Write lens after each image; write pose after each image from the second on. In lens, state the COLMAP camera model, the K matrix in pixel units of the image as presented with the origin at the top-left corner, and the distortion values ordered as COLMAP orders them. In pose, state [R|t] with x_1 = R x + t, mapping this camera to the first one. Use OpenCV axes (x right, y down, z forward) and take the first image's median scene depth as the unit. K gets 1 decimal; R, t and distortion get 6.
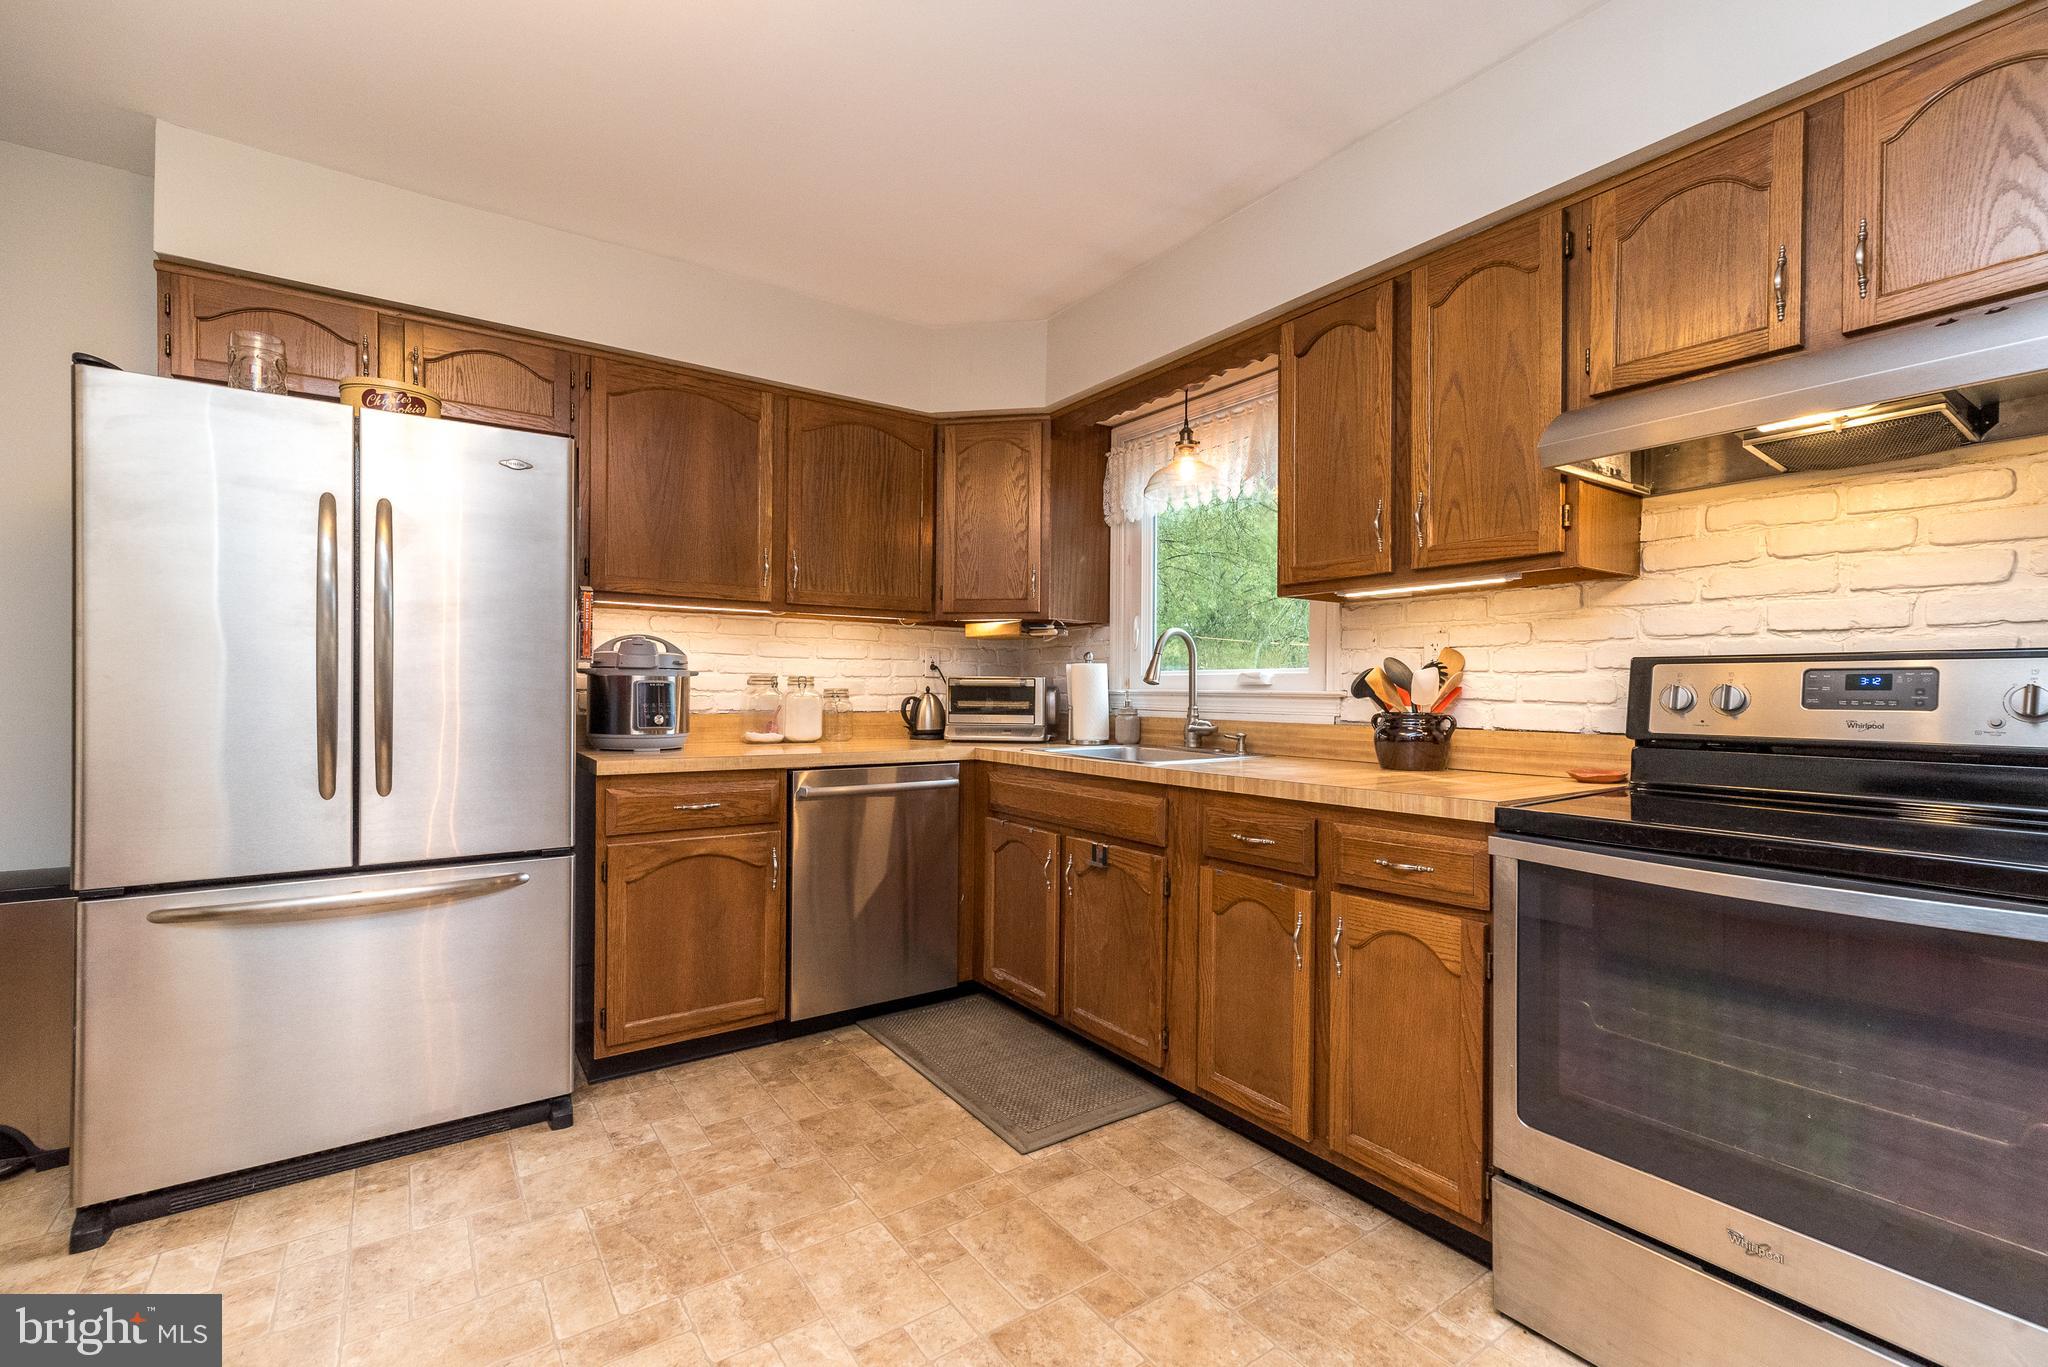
lens RADIAL K [[894.5, 0, 1023.4], [0, 894.5, 691.4], [0, 0, 1]] dist [0.002884, -0.000109]
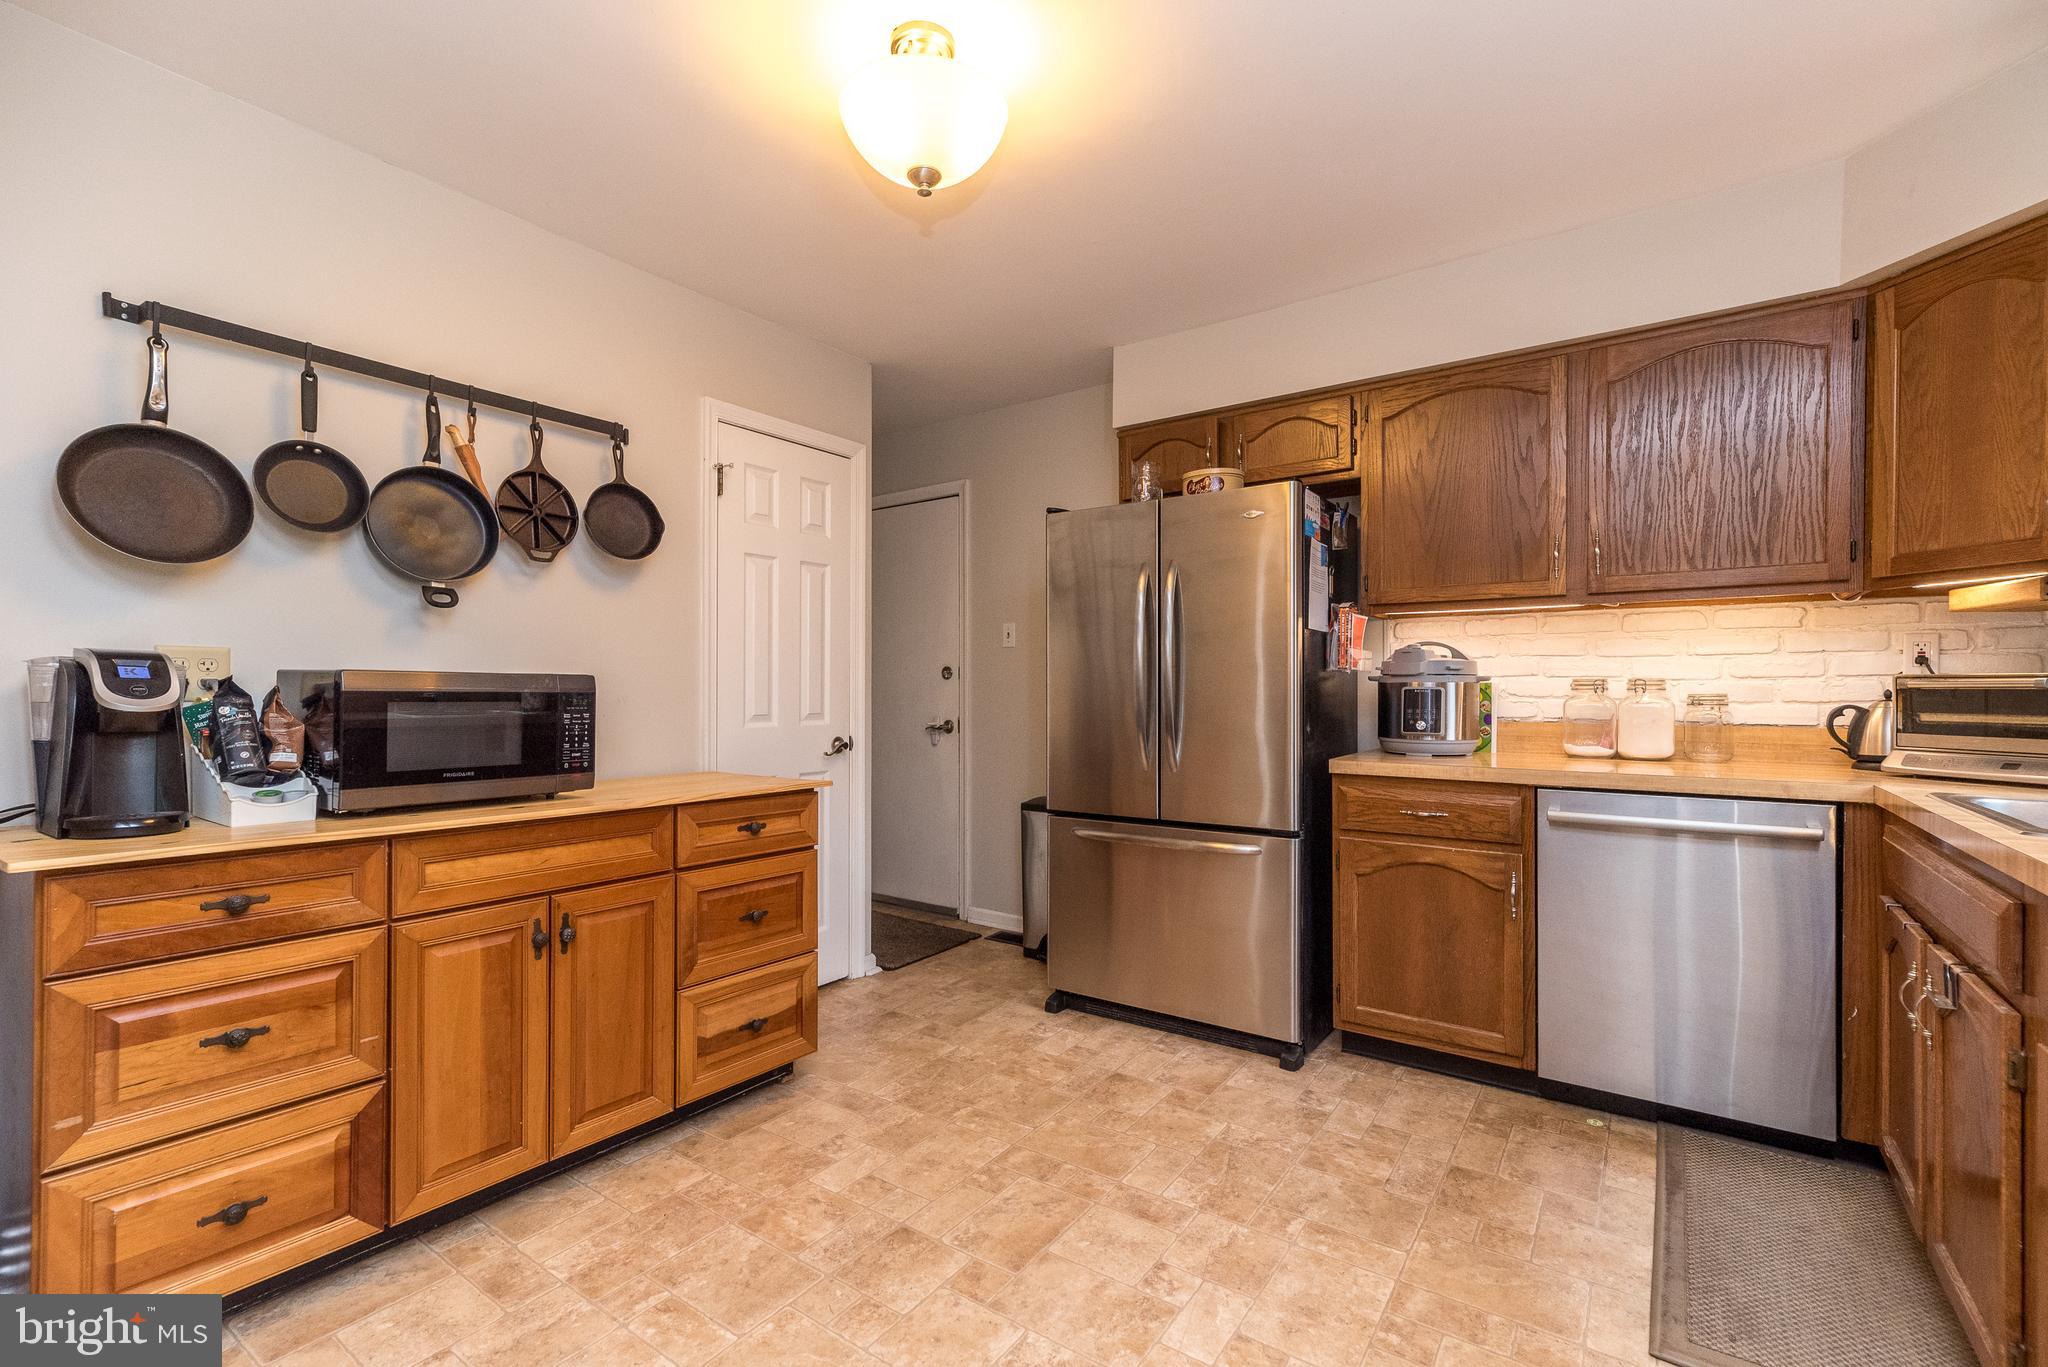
lens RADIAL K [[894.5, 0, 1024.1], [0, 894.5, 690.6], [0, 0, 1]] dist [0.002884, -0.000109]
pose [[0.334985, -0.005505, -0.942207, 0.416478], [0.000973, 0.999984, -0.005497, -0.002840], [0.942223, 0.000924, 0.334985, 0.245663]]
